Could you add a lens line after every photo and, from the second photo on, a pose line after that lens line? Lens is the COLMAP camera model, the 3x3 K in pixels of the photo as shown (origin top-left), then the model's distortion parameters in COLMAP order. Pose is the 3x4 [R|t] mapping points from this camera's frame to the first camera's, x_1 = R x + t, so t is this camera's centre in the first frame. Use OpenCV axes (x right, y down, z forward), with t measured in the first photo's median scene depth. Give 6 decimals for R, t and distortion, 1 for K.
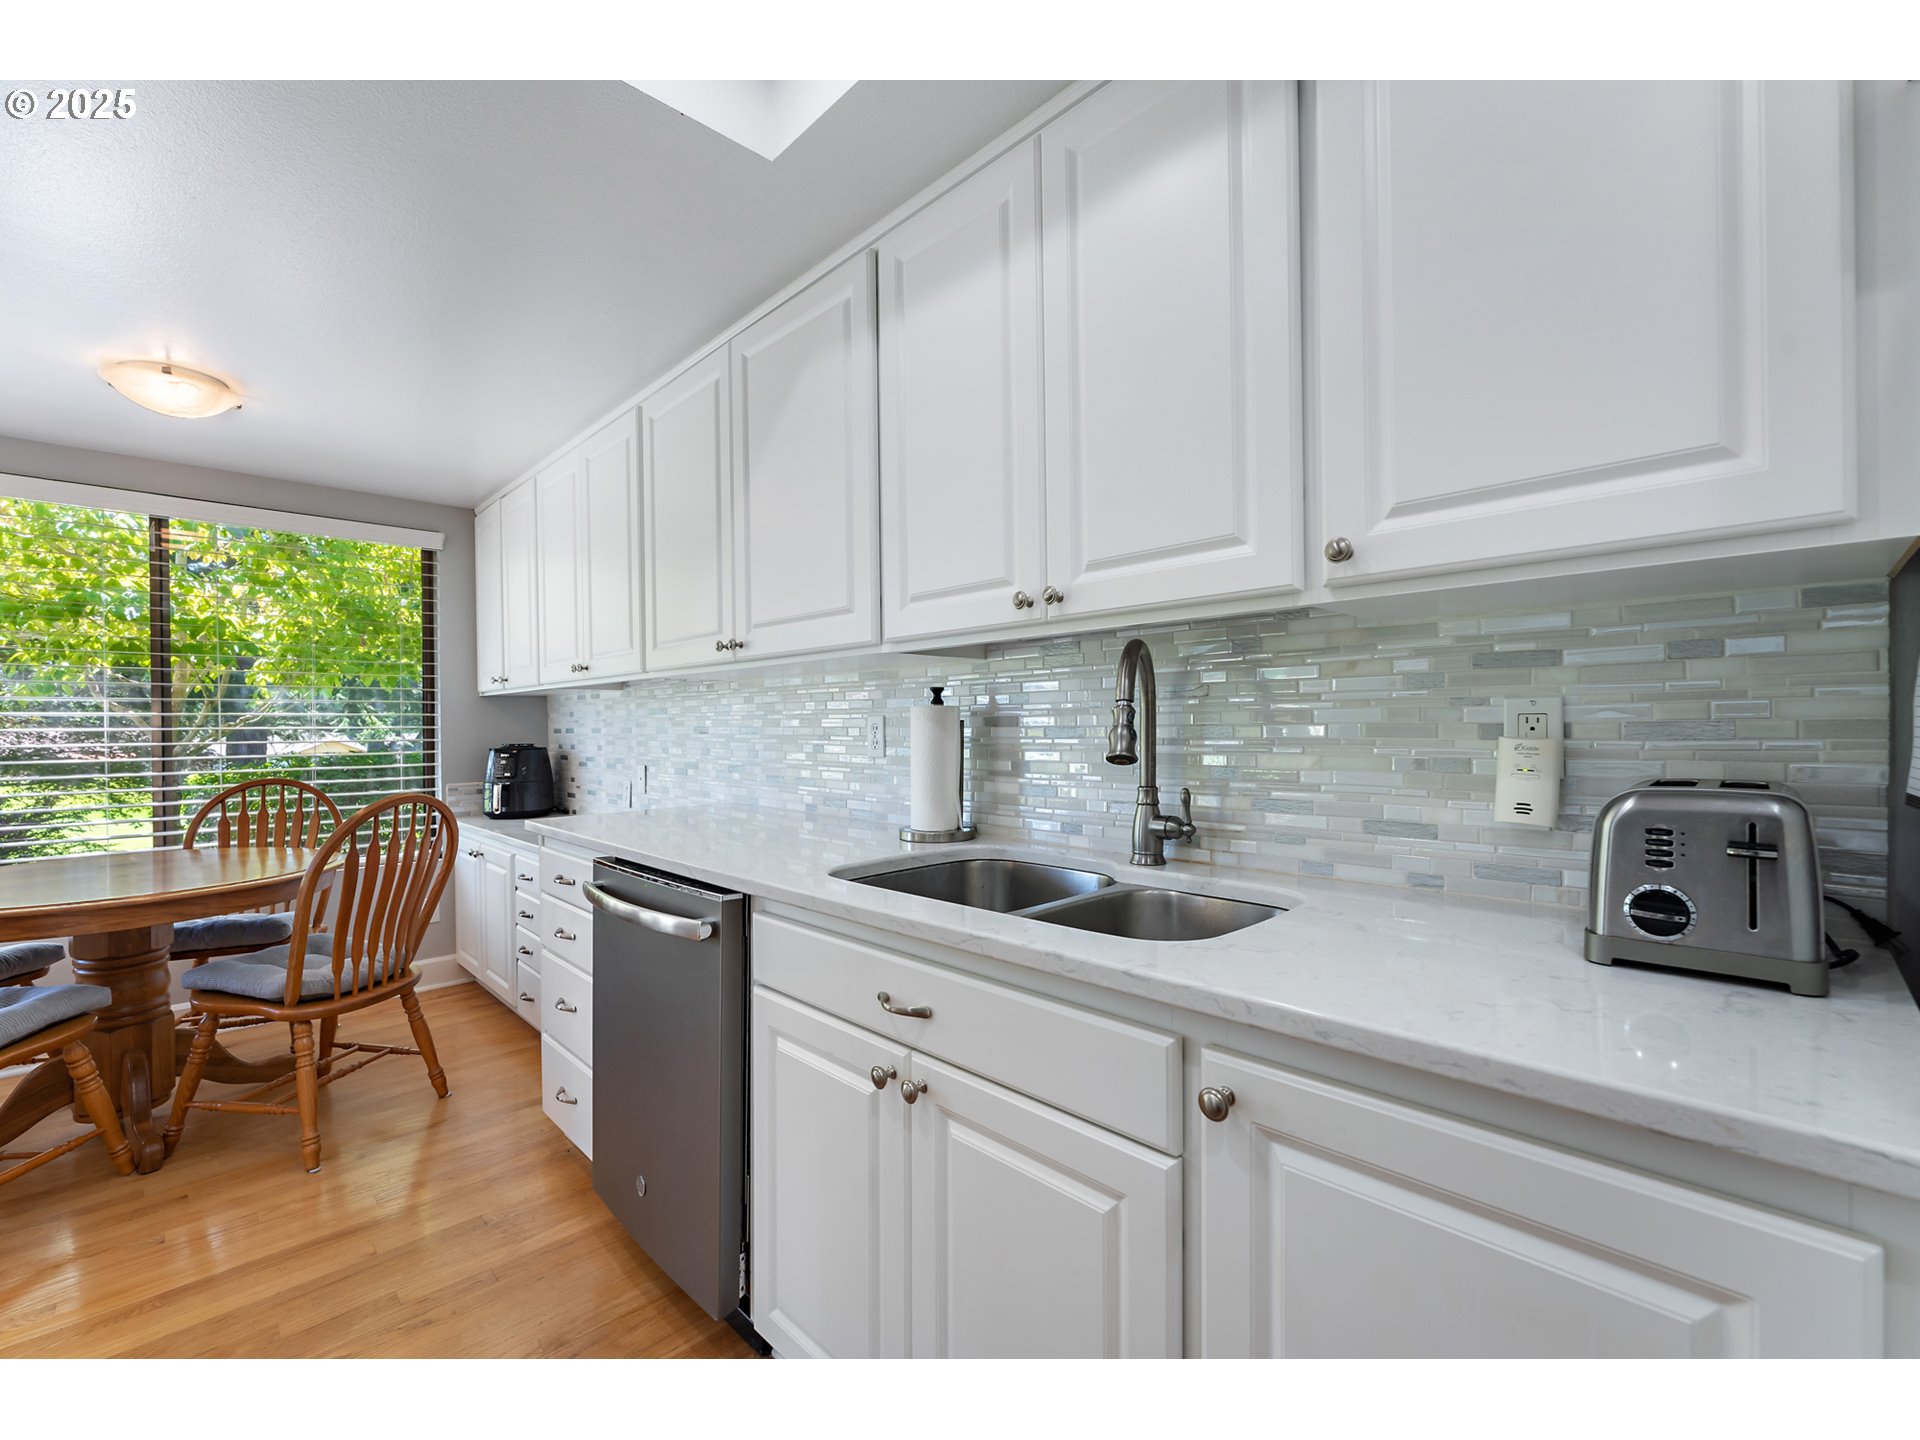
lens RADIAL K [[813.1, 0, 961.6], [0, 813.1, 721.9], [0, 0, 1]] dist [-0.003038, 0.000041]
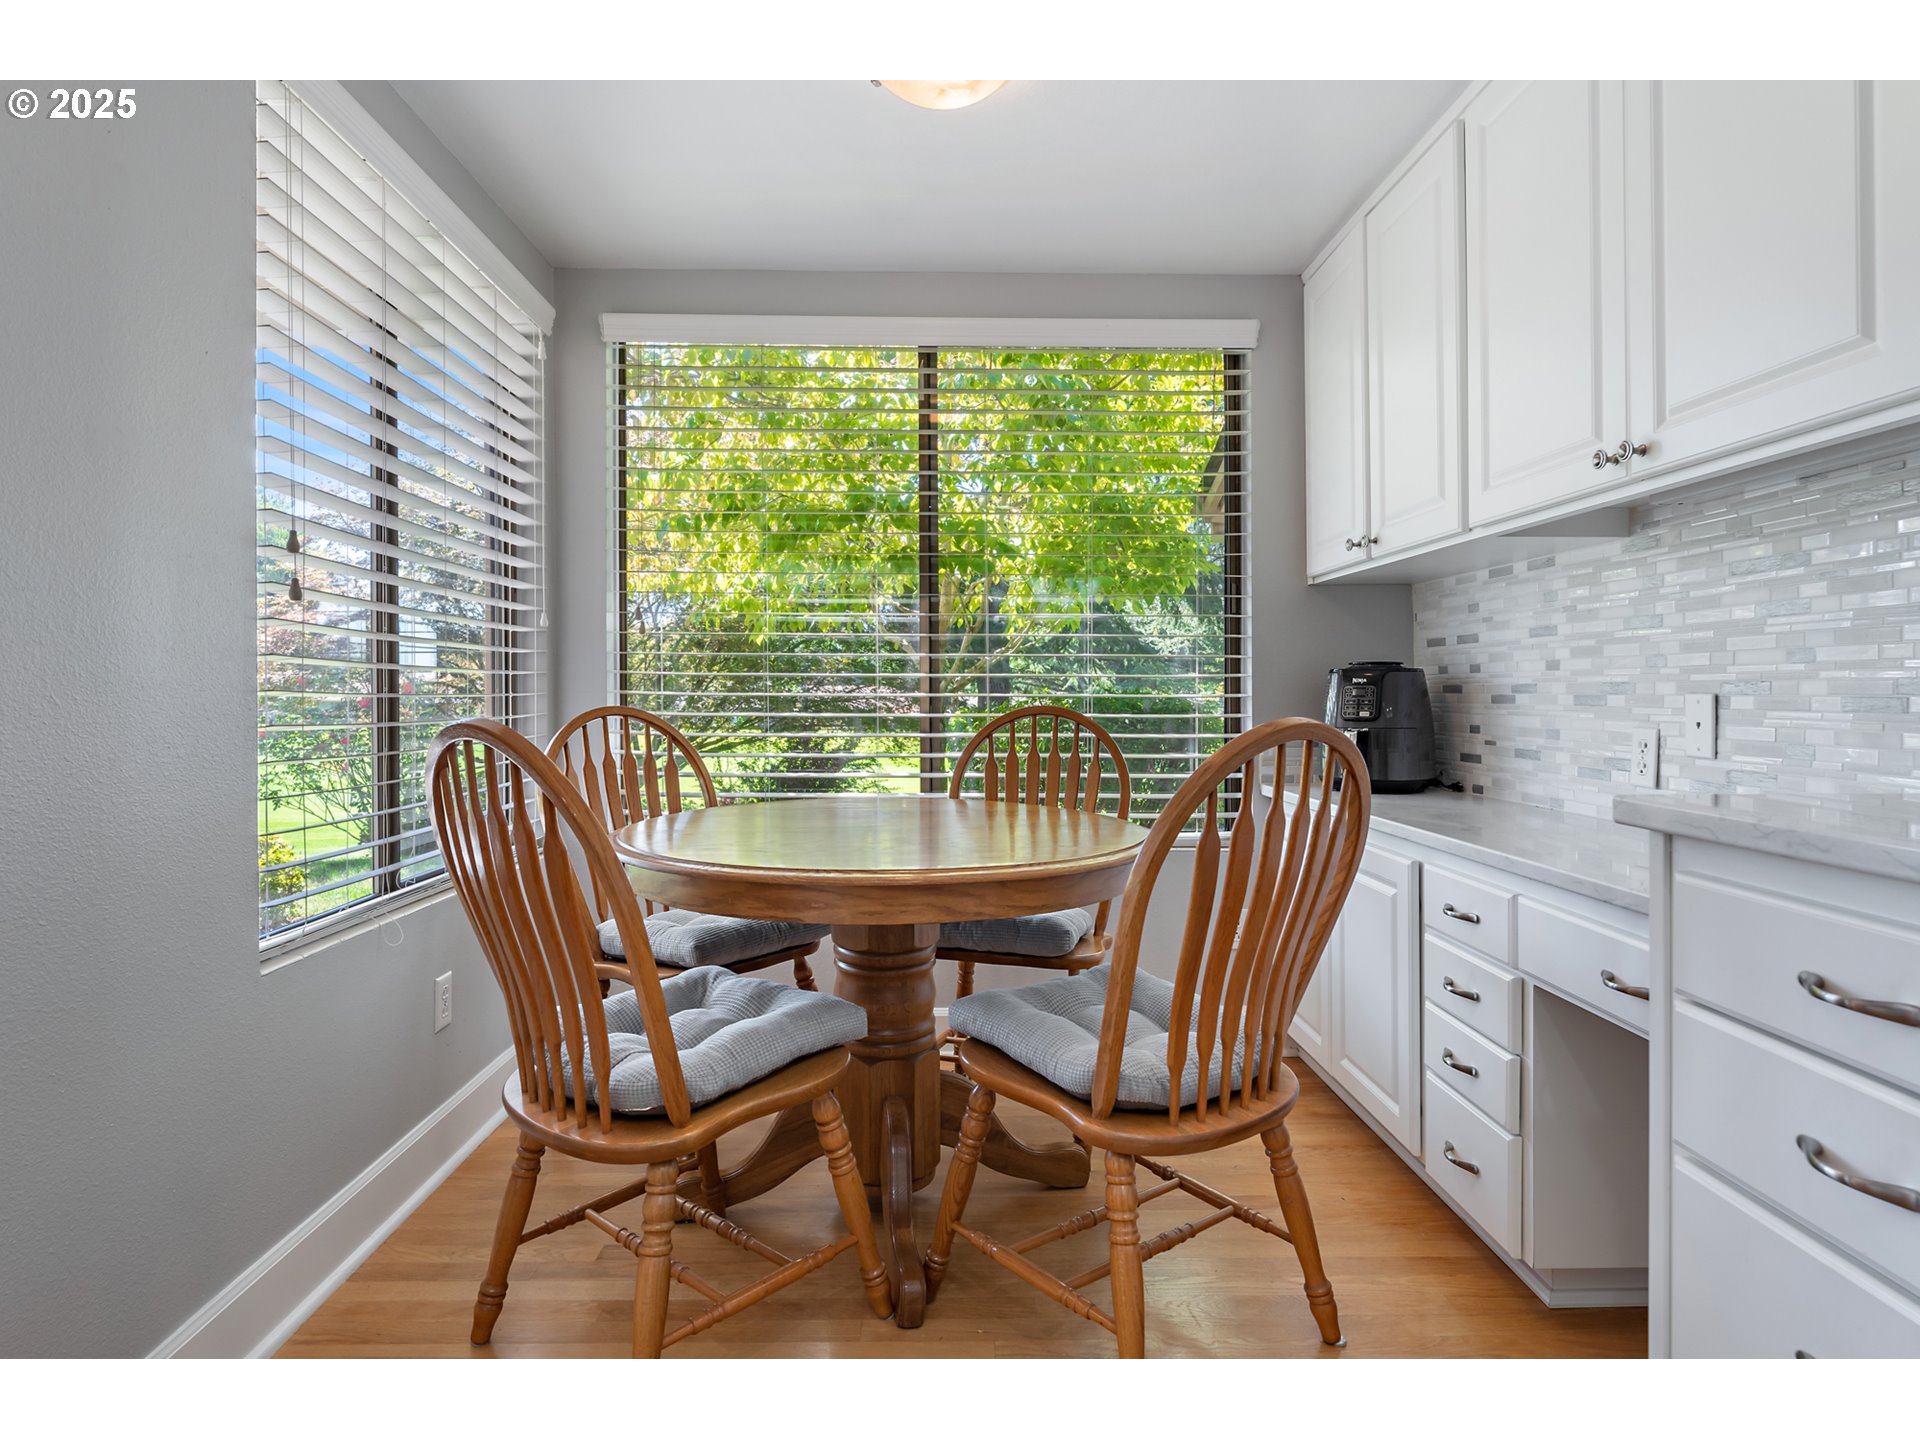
lens RADIAL K [[1029.1, 0, 949.3], [0, 1029.1, 702.6], [0, 0, 1]] dist [0.000284, 0.000091]
pose [[0.724944, 0.017465, -0.688587, -0.368696], [-0.007023, 0.999814, 0.017966, 0.061594], [0.688772, -0.008188, 0.724932, 0.375220]]
